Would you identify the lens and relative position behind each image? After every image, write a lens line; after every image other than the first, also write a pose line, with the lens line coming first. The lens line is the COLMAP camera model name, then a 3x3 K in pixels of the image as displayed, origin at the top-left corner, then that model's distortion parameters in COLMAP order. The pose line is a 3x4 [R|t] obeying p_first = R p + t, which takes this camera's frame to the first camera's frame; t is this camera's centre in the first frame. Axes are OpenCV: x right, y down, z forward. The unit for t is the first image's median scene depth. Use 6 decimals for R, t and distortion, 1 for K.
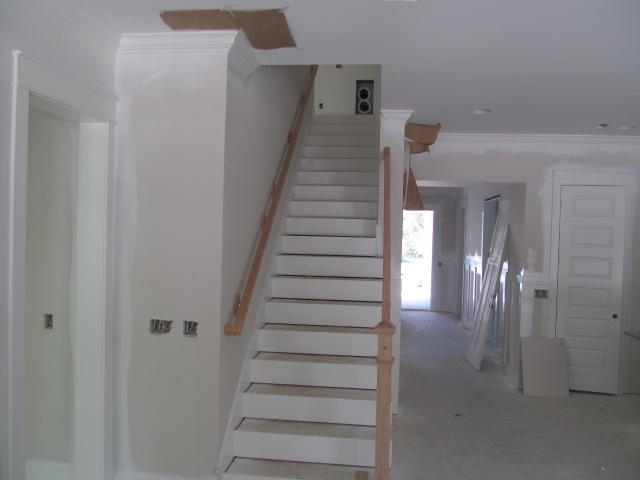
lens RADIAL K [[541.8, 0, 320.0], [0, 541.8, 240.0], [0, 0, 1]] dist [-0.052545, 0.006538]
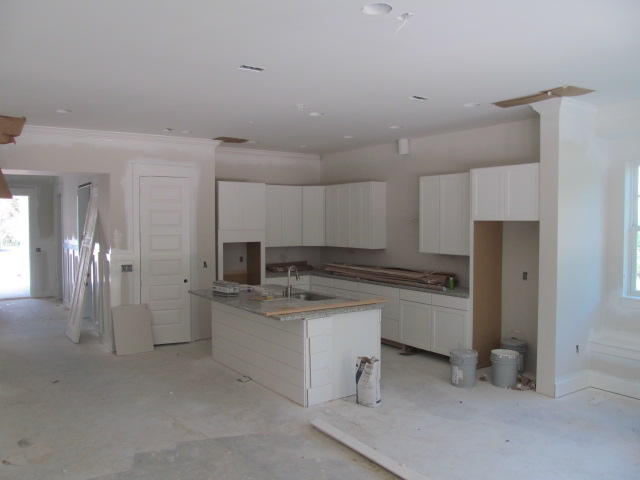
lens RADIAL K [[541.8, 0, 320.0], [0, 541.8, 240.0], [0, 0, 1]] dist [-0.052545, 0.006538]
pose [[0.767196, -0.051964, 0.639305, -0.014467], [0.031255, 0.998558, 0.043657, 0.000021], [-0.640651, -0.013512, 0.767713, -0.171182]]
